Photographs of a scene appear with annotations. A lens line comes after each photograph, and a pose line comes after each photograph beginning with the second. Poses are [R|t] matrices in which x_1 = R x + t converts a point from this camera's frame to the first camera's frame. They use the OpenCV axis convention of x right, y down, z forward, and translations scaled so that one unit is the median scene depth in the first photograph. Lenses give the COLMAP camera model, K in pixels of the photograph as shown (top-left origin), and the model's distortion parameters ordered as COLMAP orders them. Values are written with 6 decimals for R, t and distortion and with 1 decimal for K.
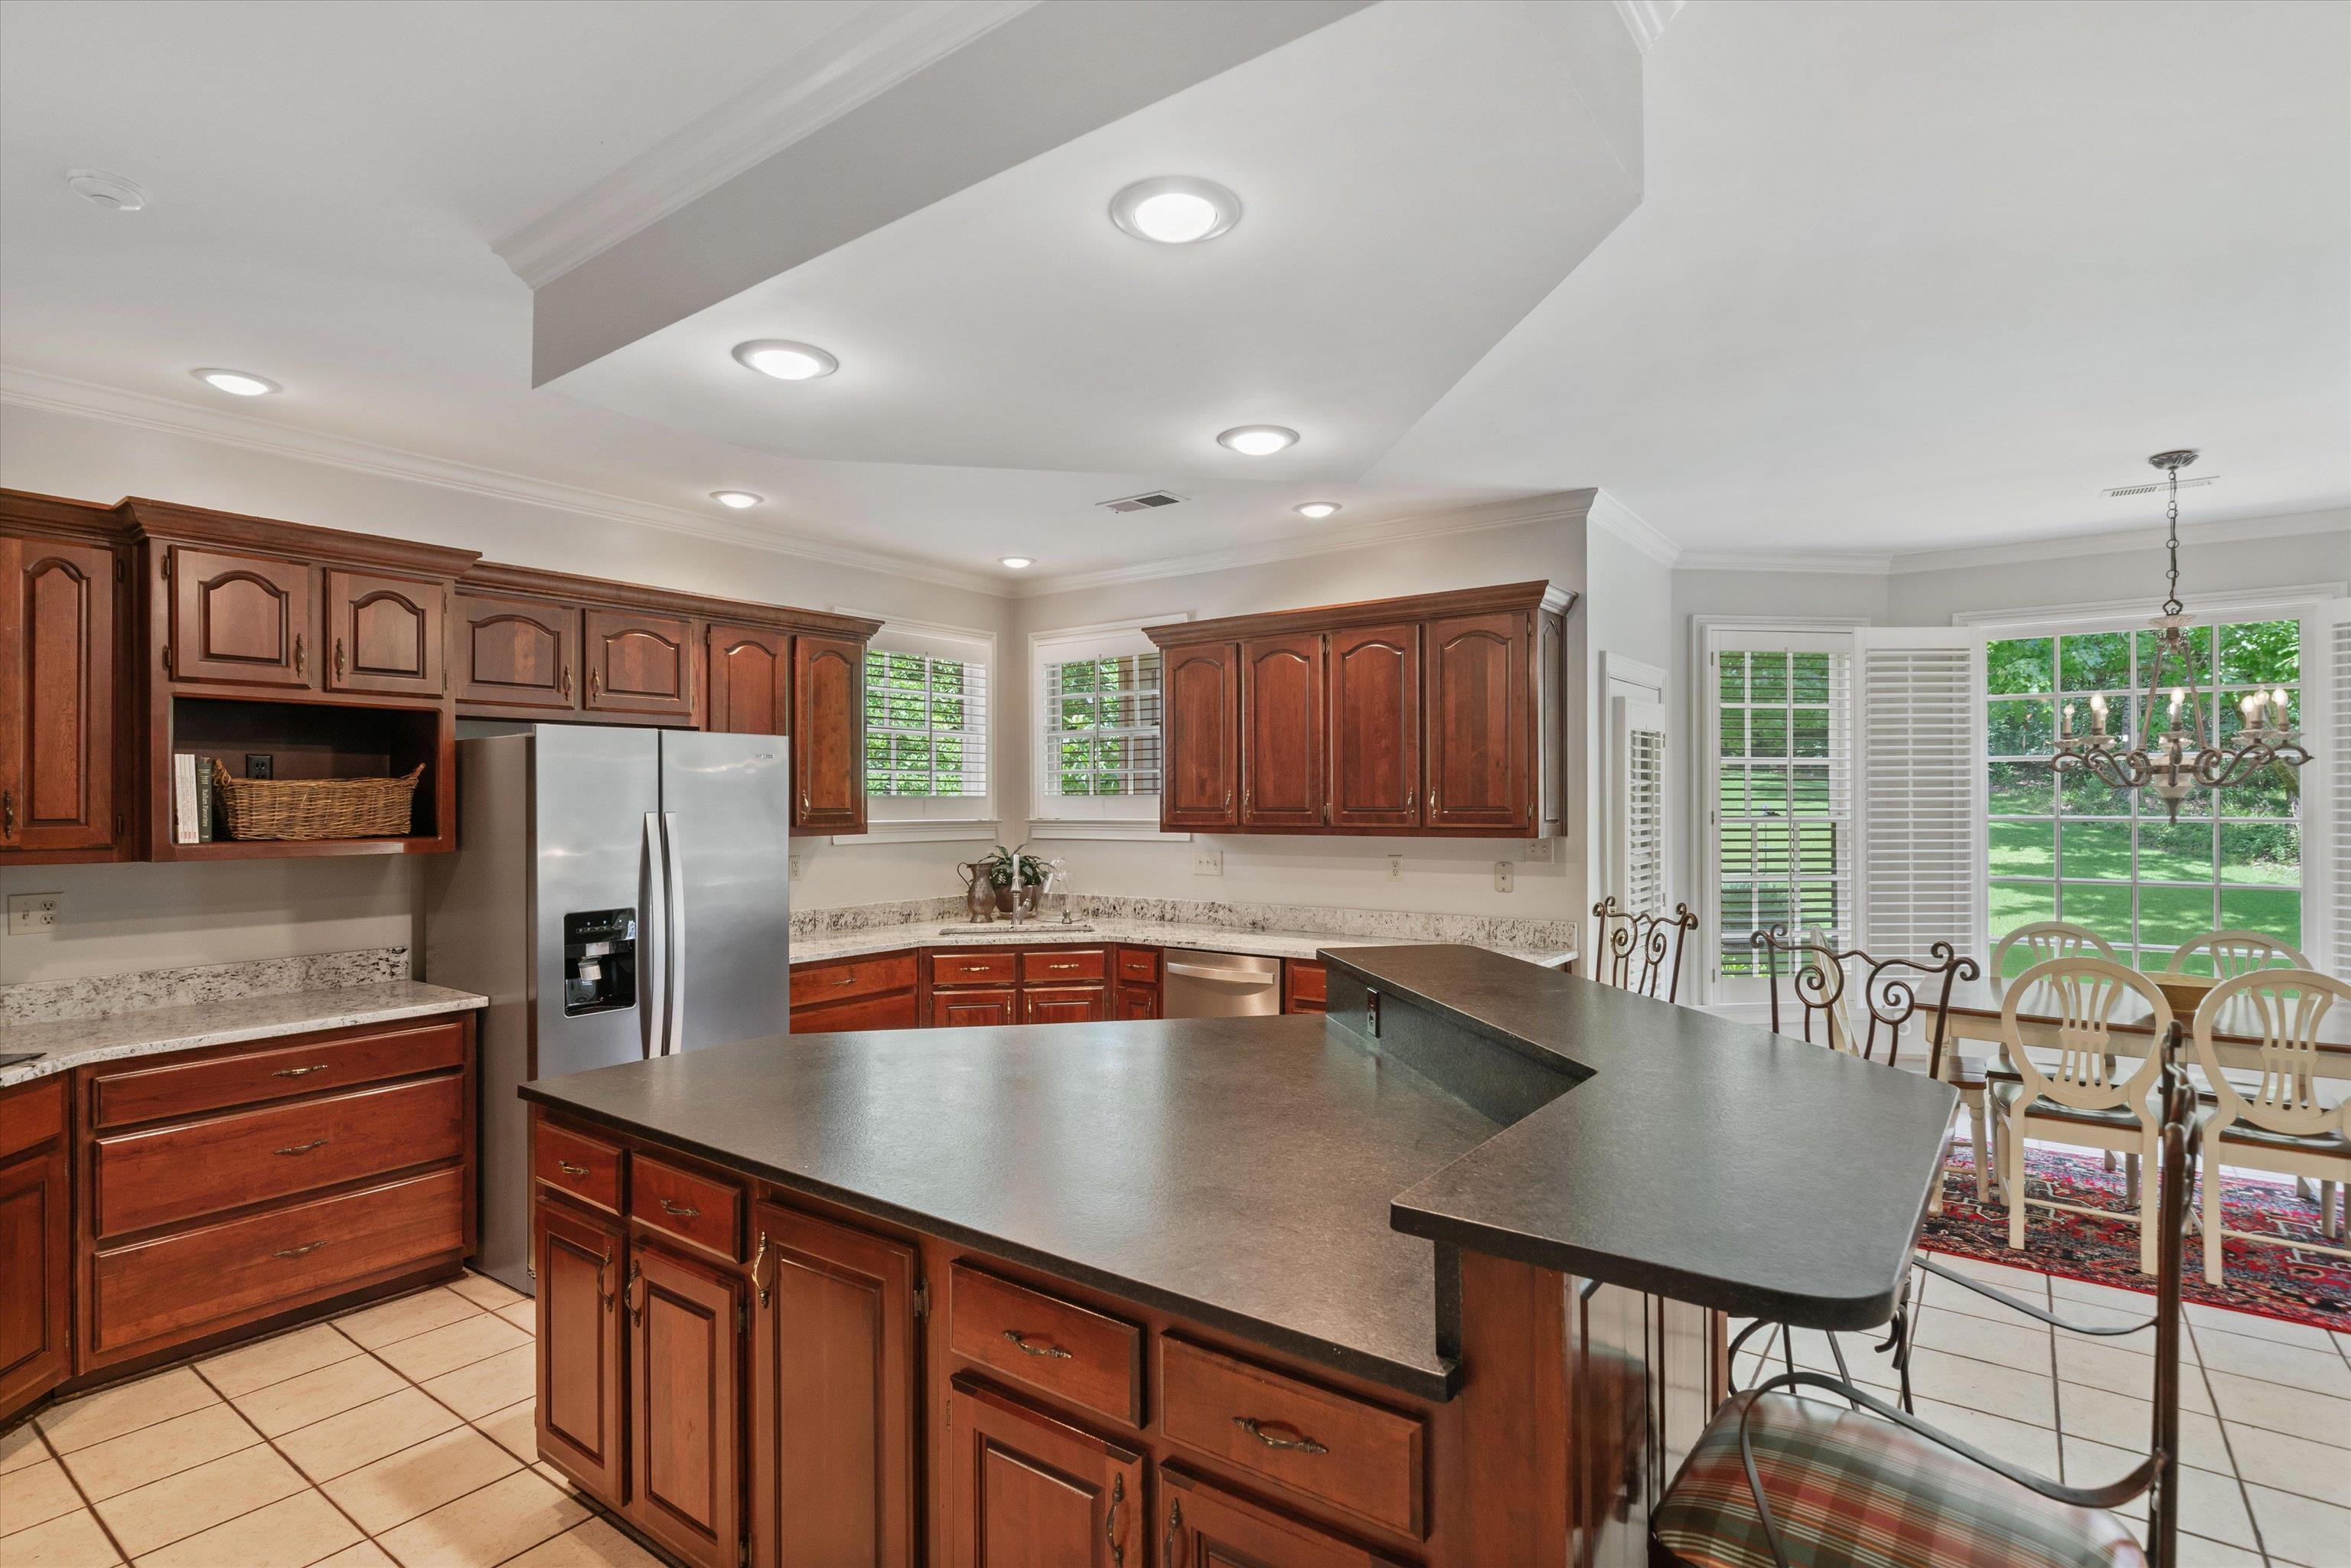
lens RADIAL K [[1167.9, 0, 1174.0], [0, 1167.9, 799.8], [0, 0, 1]] dist [0.001465, 0.000266]
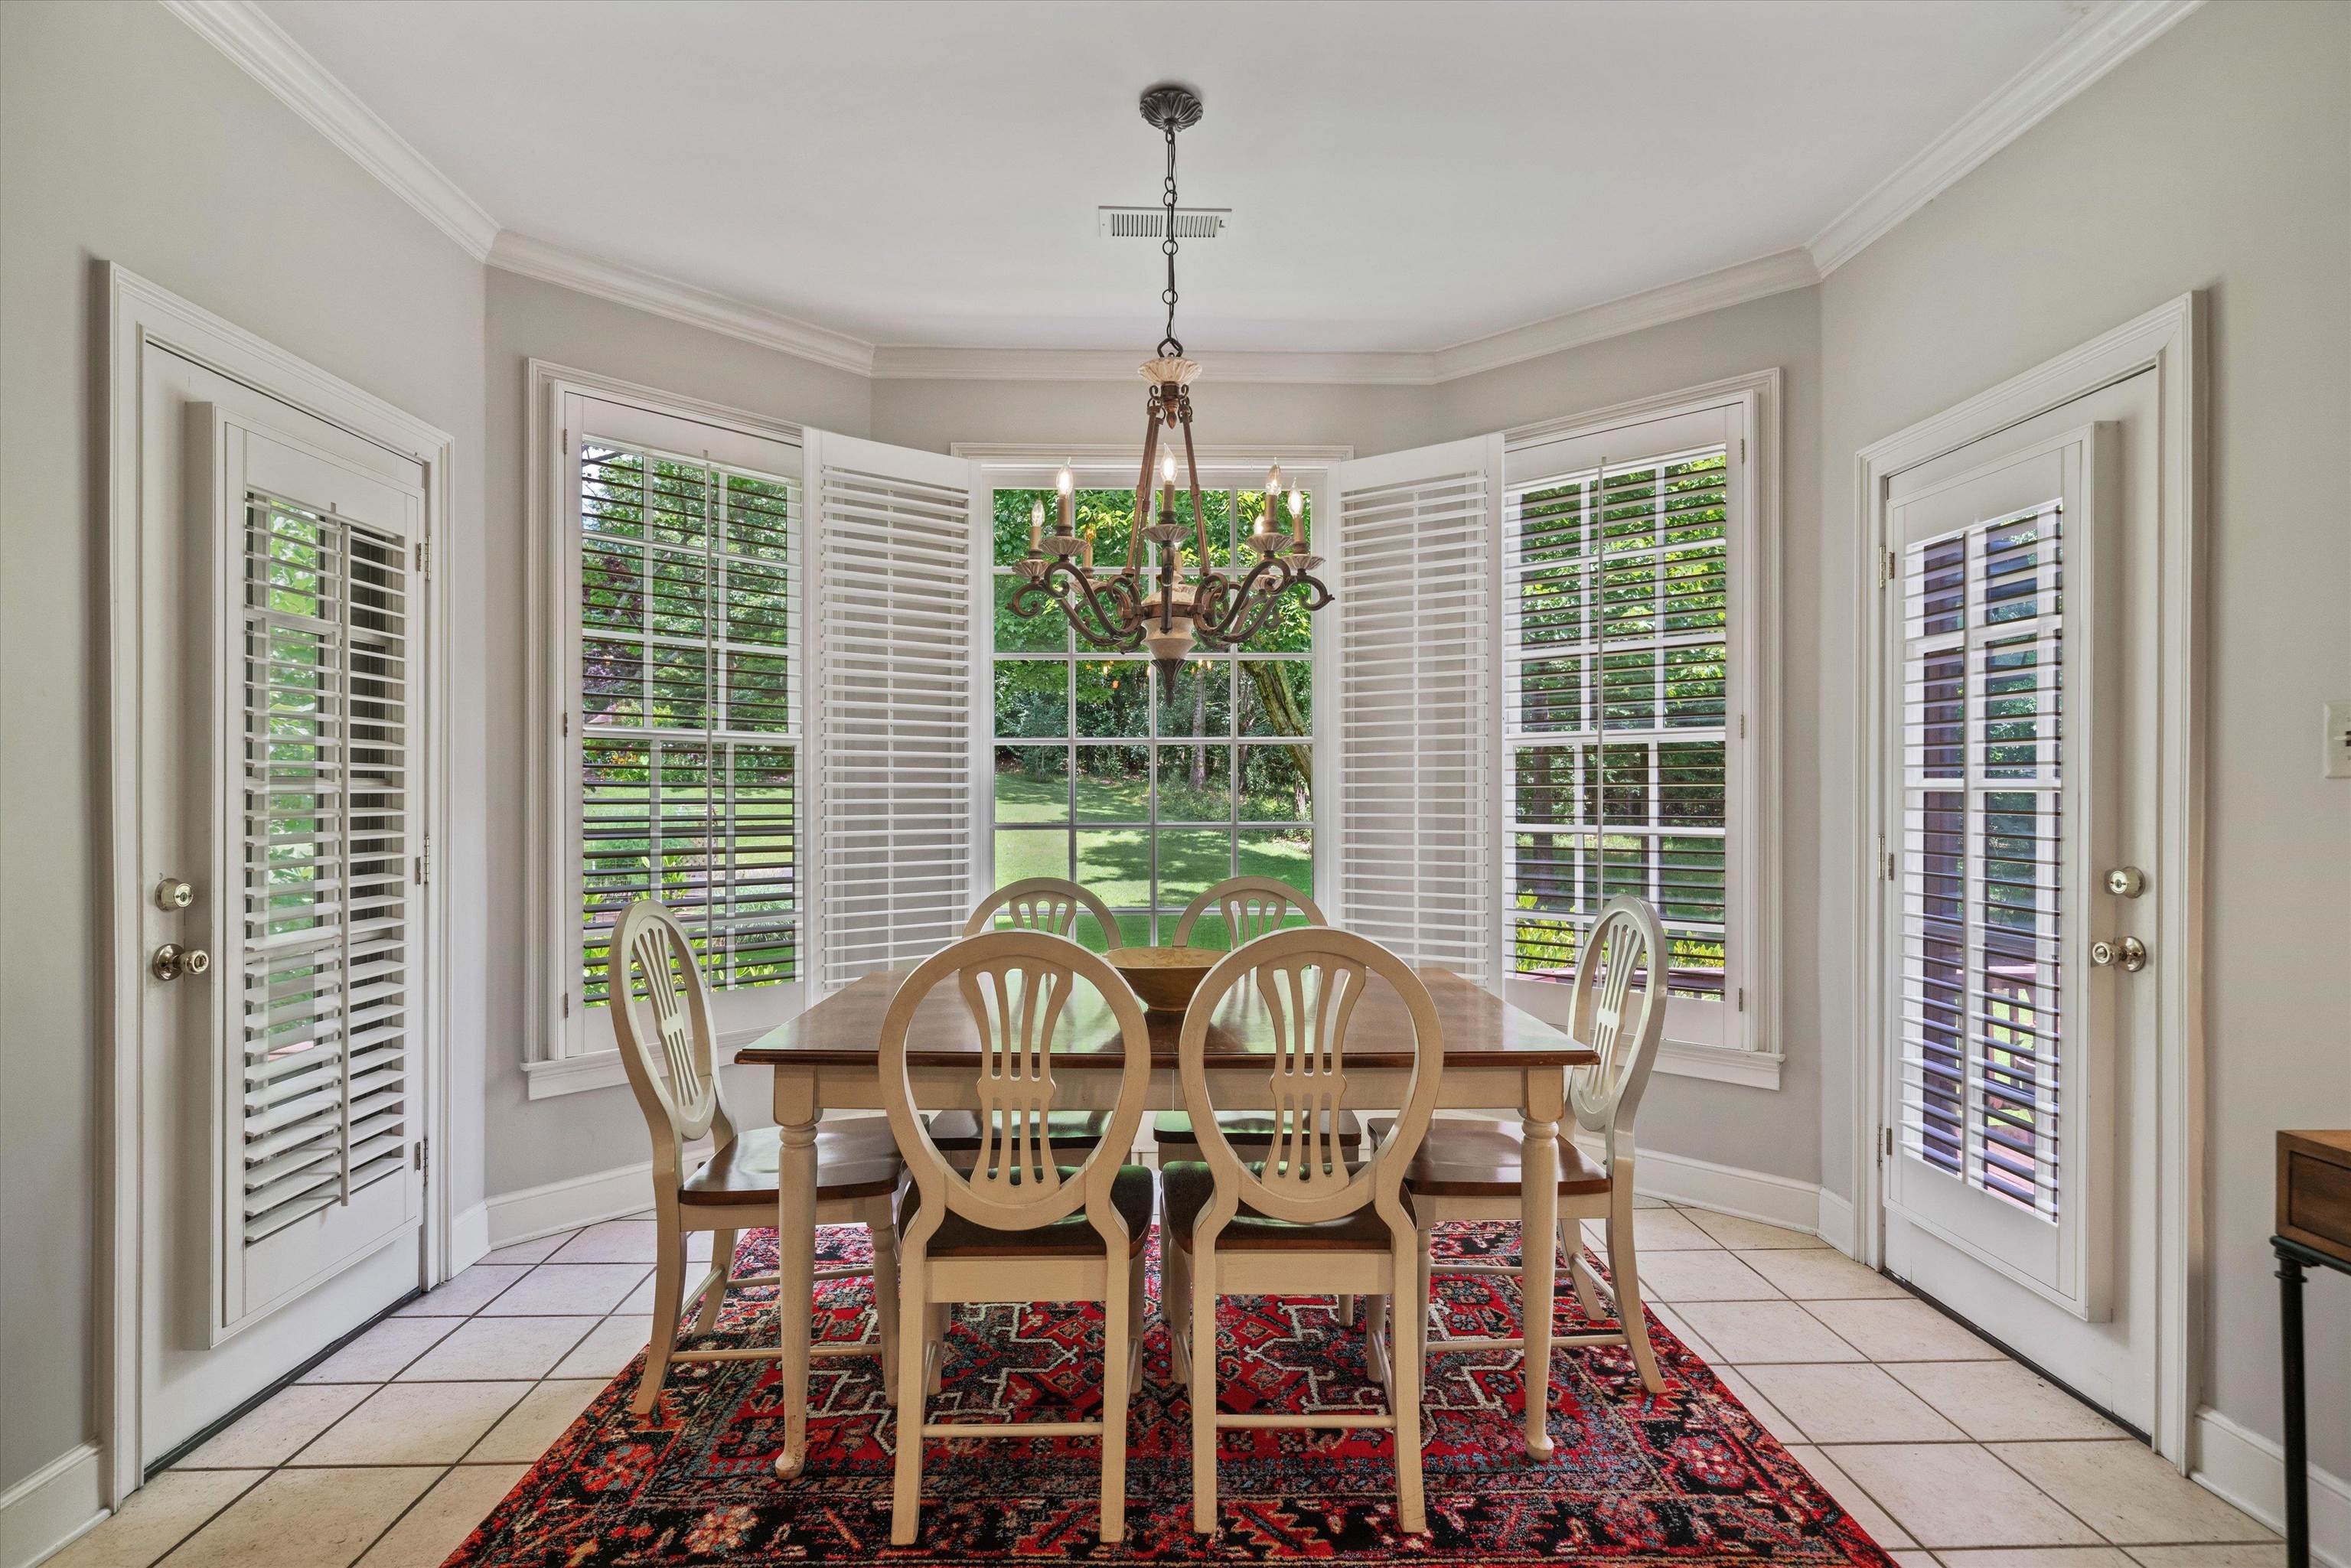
lens RADIAL K [[1202.3, 0, 1187.4], [0, 1202.3, 798.9], [0, 0, 1]] dist [0.012666, 0.000793]
pose [[0.783556, 0.001109, 0.621321, 0.469109], [-0.001639, 0.999999, 0.000283, 0.071384], [-0.621319, -0.001240, 0.783556, 0.498931]]
